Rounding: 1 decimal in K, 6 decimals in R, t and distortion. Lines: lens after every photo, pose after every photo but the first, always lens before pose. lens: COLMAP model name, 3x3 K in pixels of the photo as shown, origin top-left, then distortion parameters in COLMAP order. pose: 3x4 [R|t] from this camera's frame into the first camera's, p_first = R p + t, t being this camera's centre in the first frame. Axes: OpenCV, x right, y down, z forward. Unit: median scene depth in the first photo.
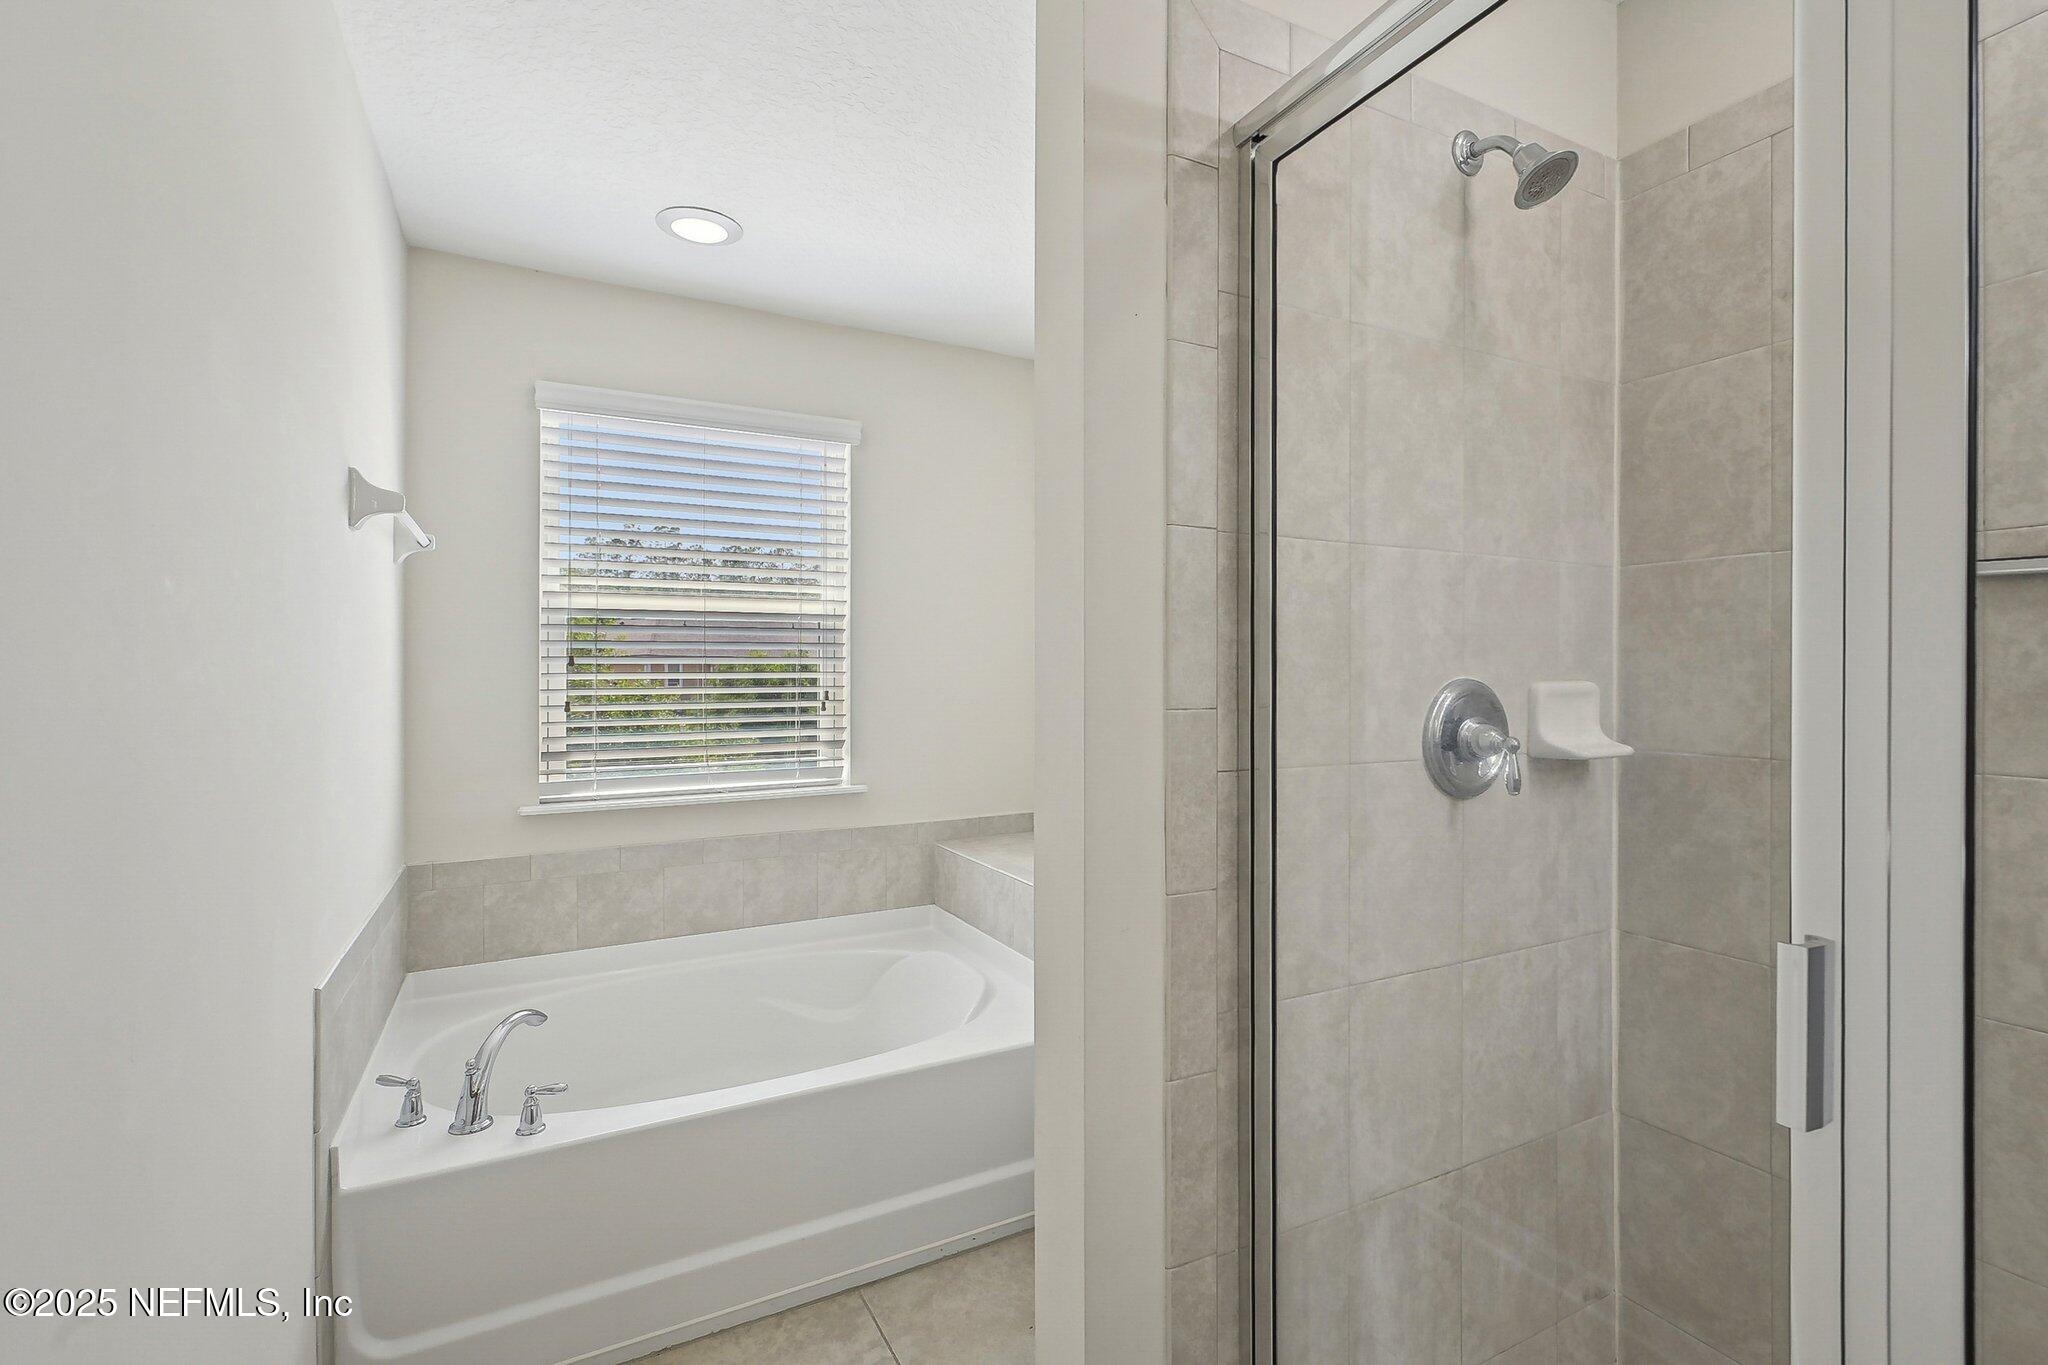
lens RADIAL K [[916.3, 0, 1018.9], [0, 916.3, 666.9], [0, 0, 1]] dist [-0.000563, -0.002084]
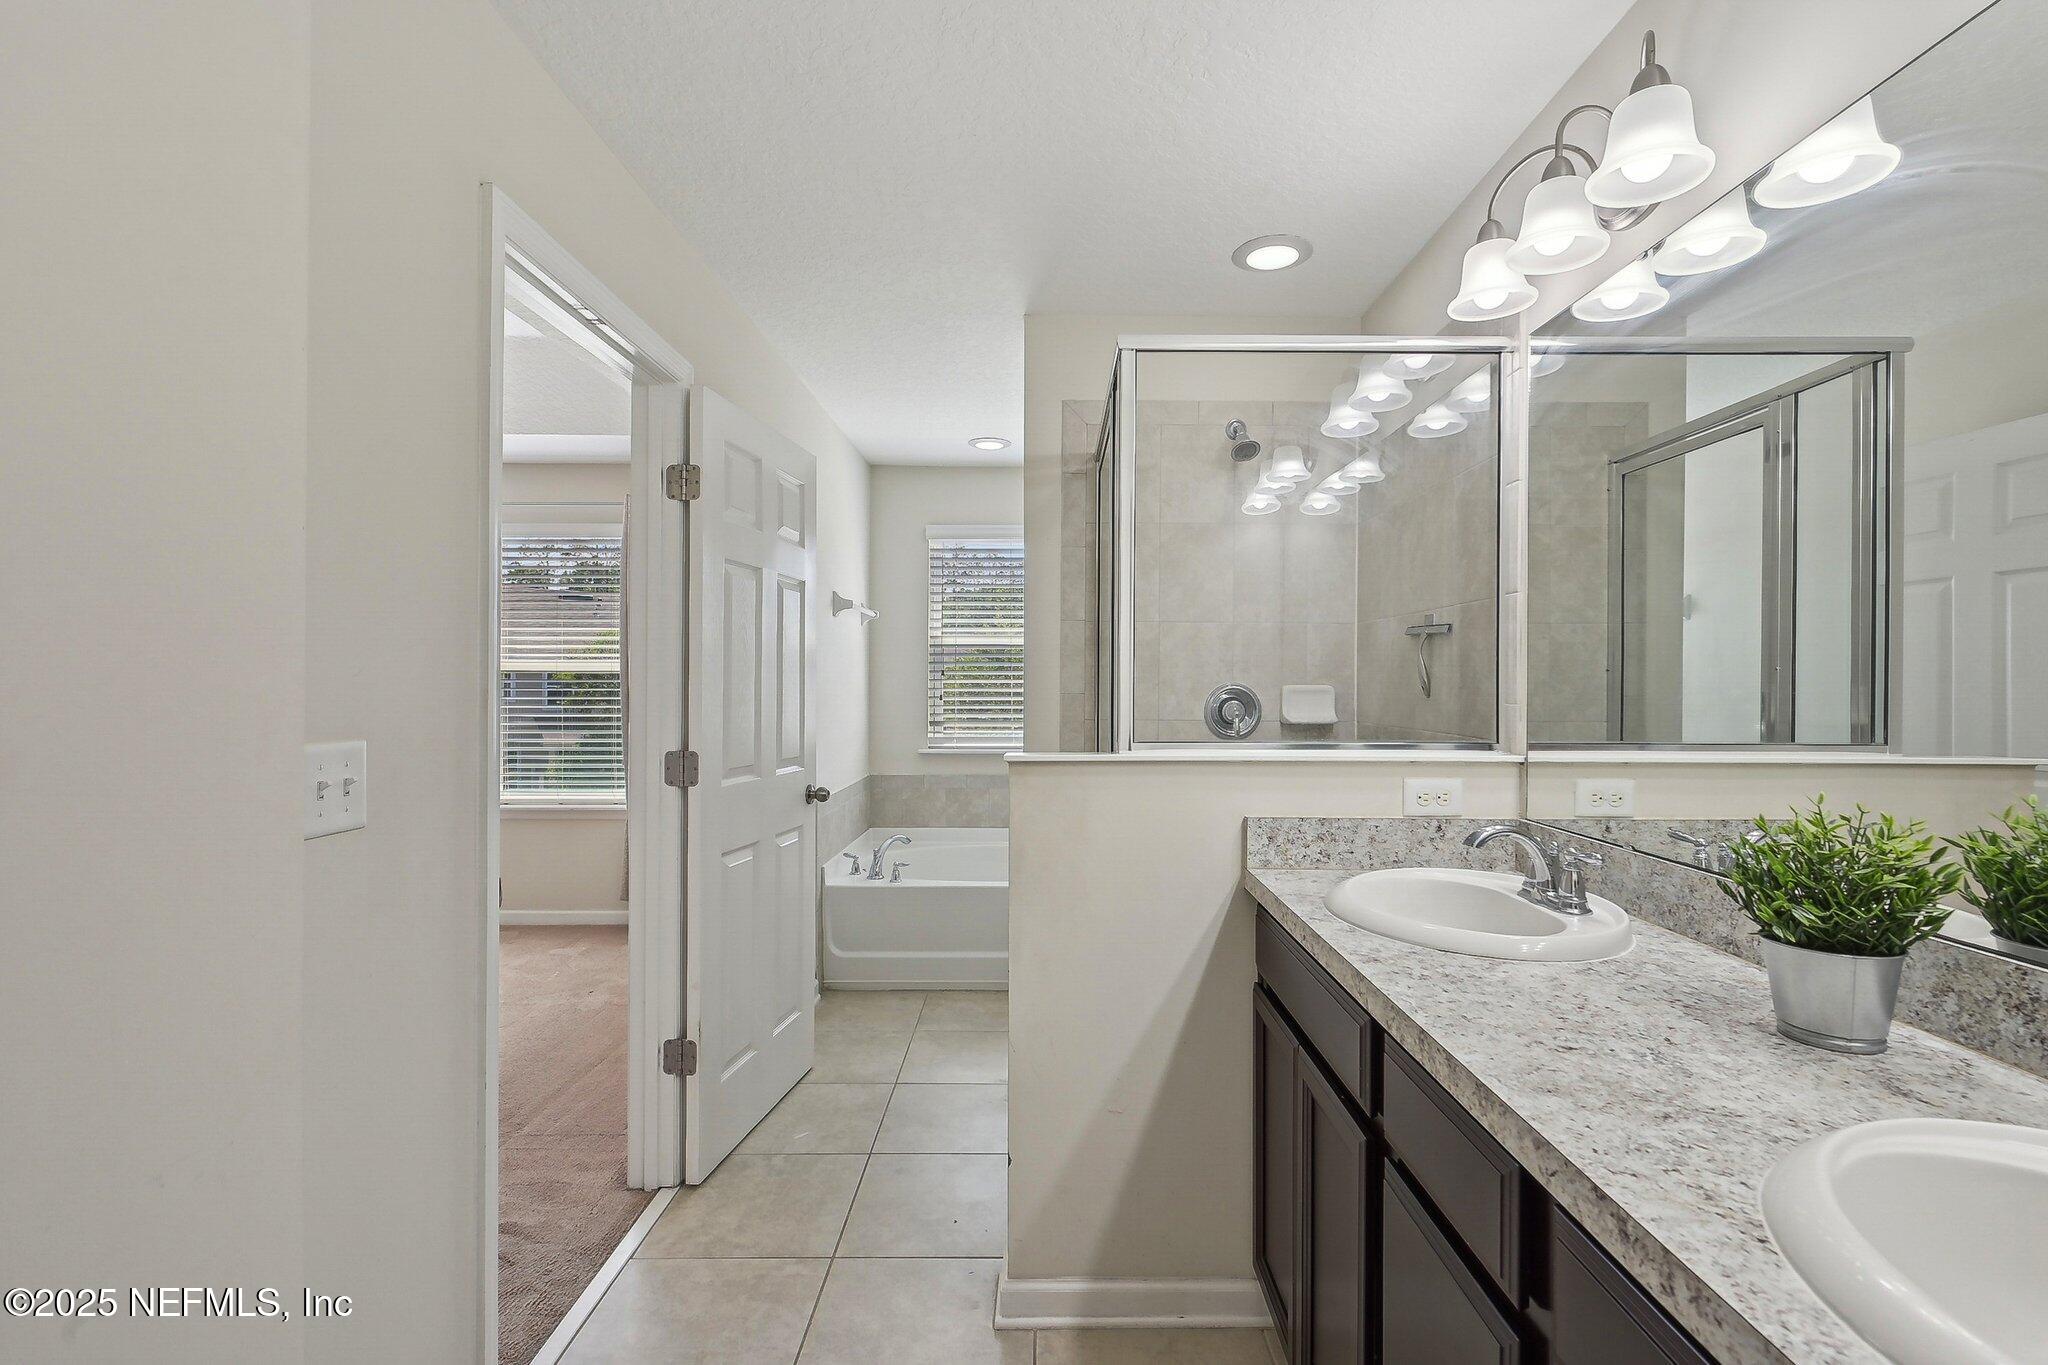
lens RADIAL K [[916.3, 0, 1030.7], [0, 916.3, 684.4], [0, 0, 1]] dist [-0.000563, -0.002084]
pose [[0.873701, 0.008799, -0.486384, 0.846581], [-0.005139, 0.999948, 0.008857, -0.000154], [0.486437, -0.005239, 0.873700, -0.802563]]
